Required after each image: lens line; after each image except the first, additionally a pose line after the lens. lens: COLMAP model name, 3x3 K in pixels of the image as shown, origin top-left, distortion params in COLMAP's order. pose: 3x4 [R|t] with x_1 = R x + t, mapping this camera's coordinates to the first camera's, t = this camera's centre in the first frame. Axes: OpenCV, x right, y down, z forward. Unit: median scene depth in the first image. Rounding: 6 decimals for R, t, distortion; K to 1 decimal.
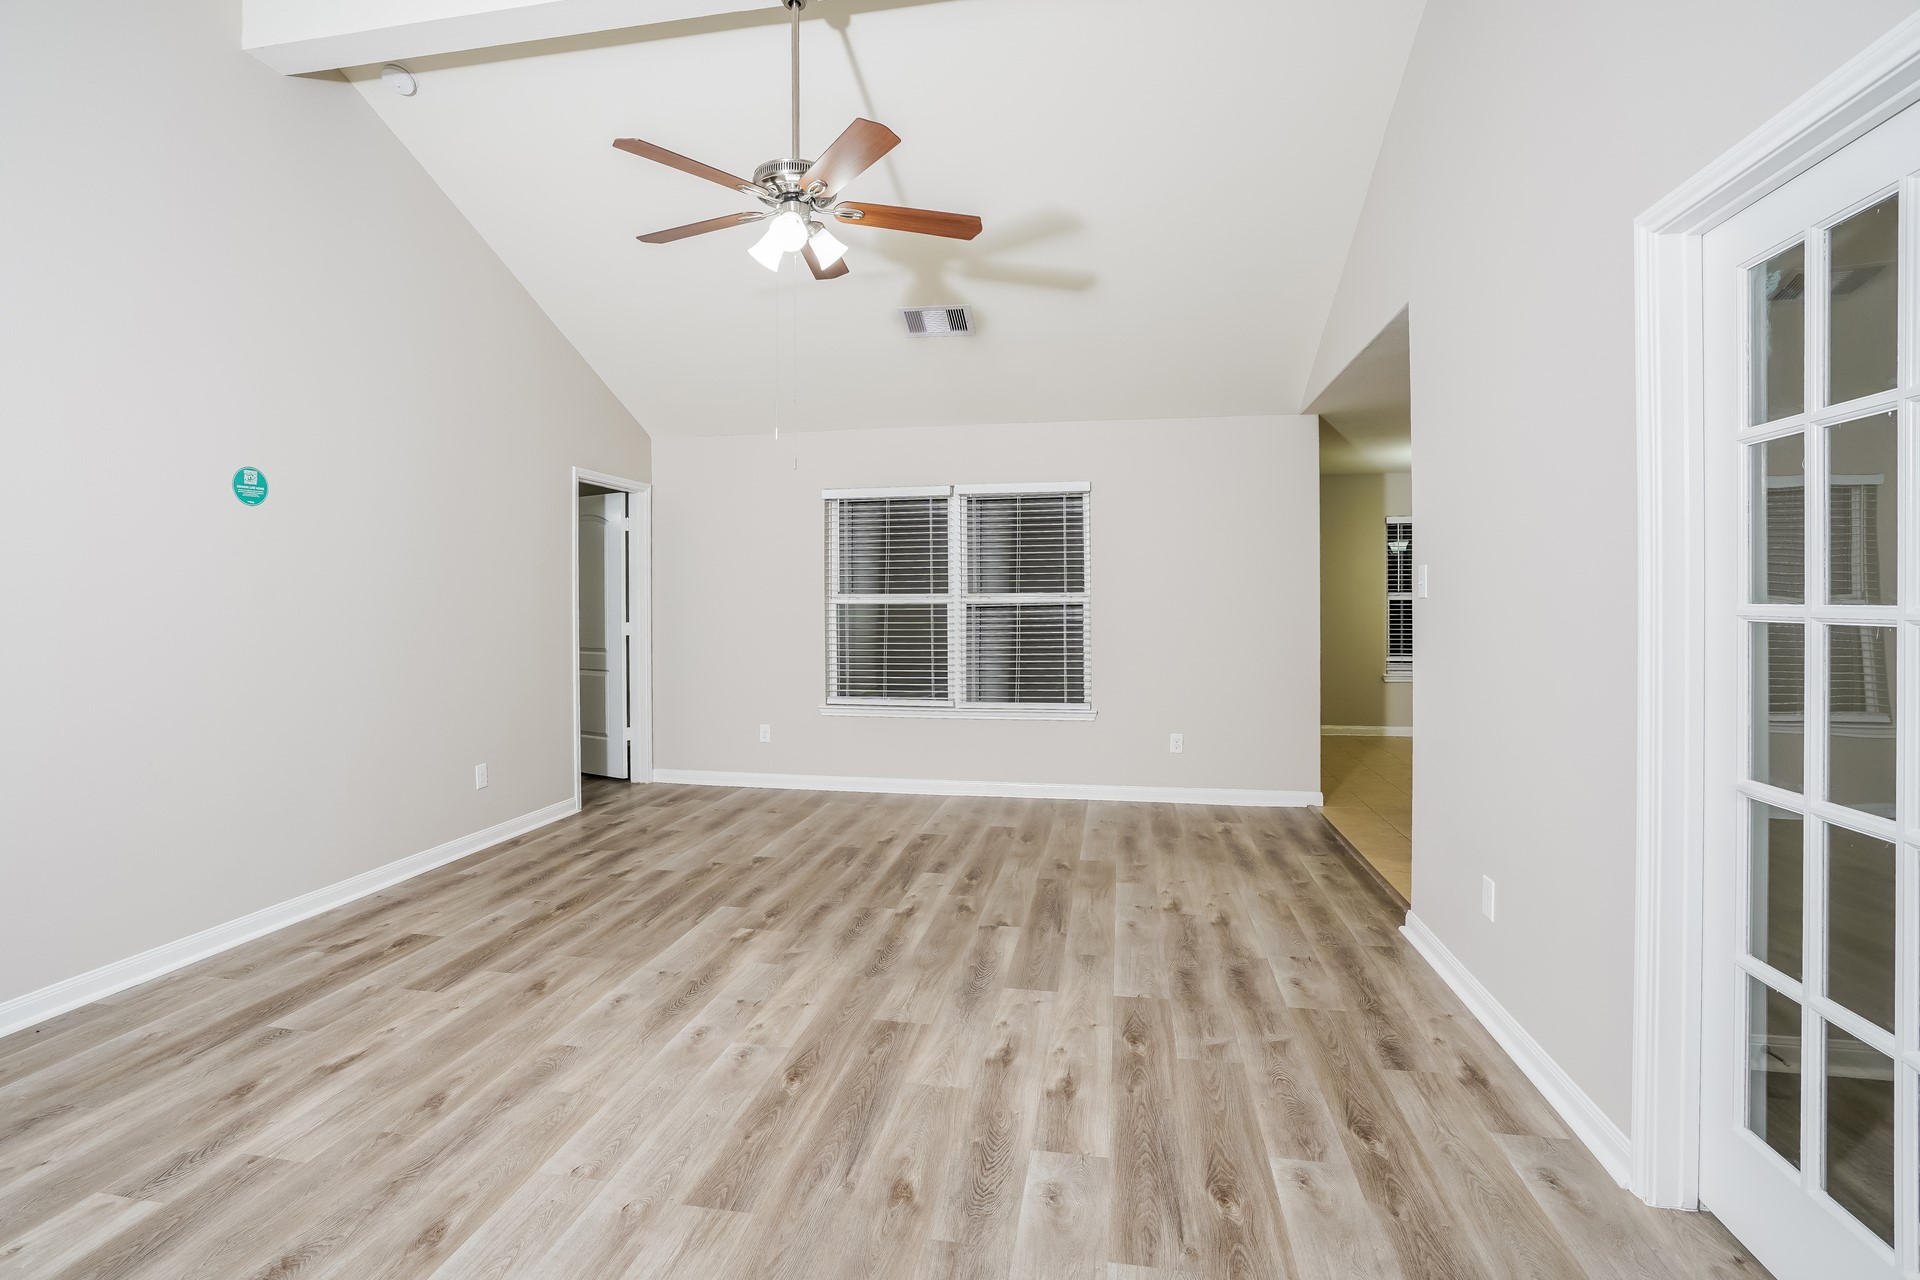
lens RADIAL K [[881.5, 0, 970.0], [0, 881.5, 623.3], [0, 0, 1]] dist [-0.000855, 0.001105]
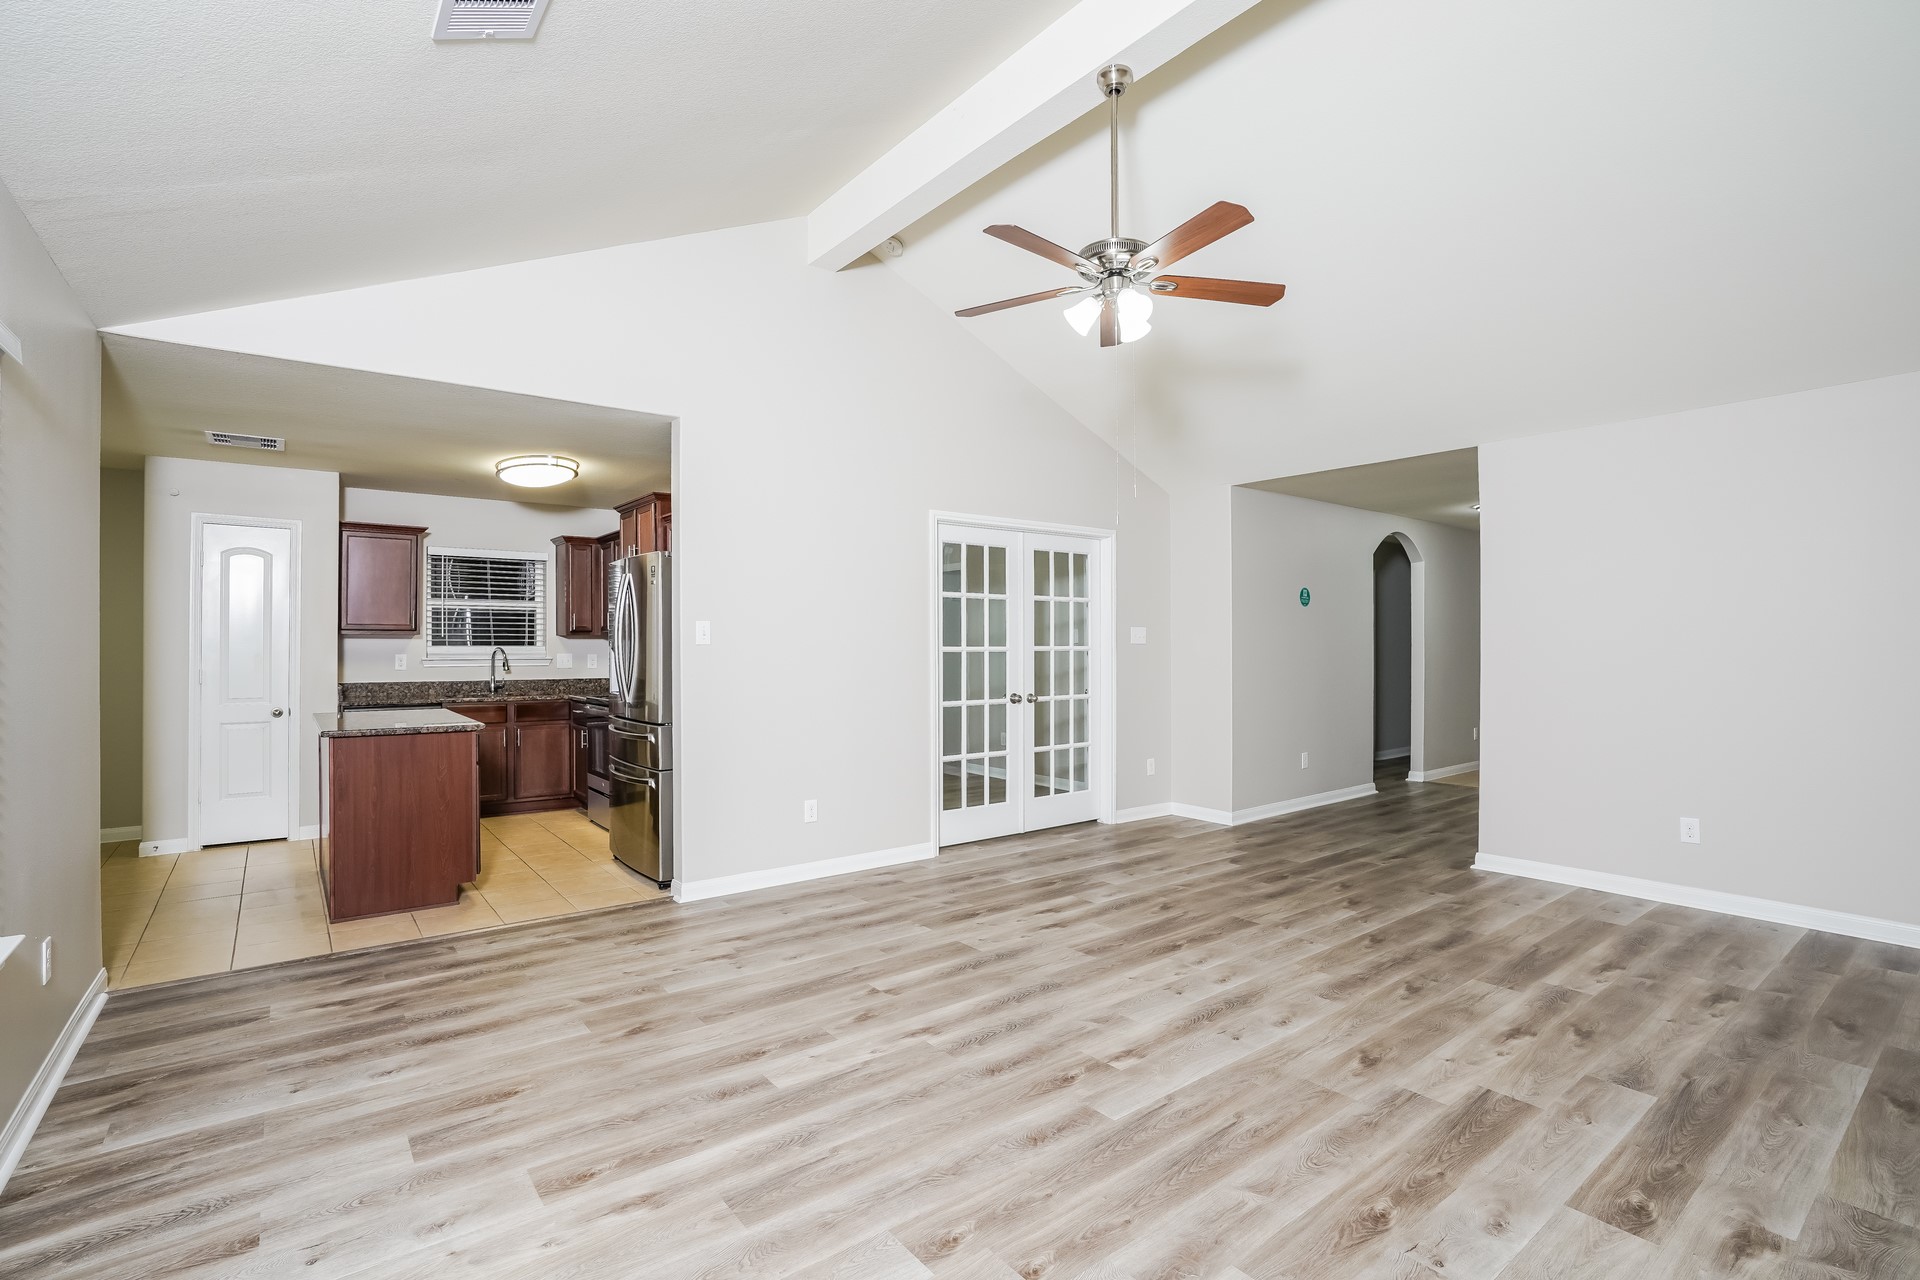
lens RADIAL K [[881.5, 0, 973.0], [0, 881.5, 640.6], [0, 0, 1]] dist [-0.000855, 0.001105]
pose [[-0.737482, 0.009519, 0.675299, -0.807837], [0.018064, 0.999821, 0.005634, -0.036088], [-0.675125, 0.016354, -0.737522, 1.941837]]
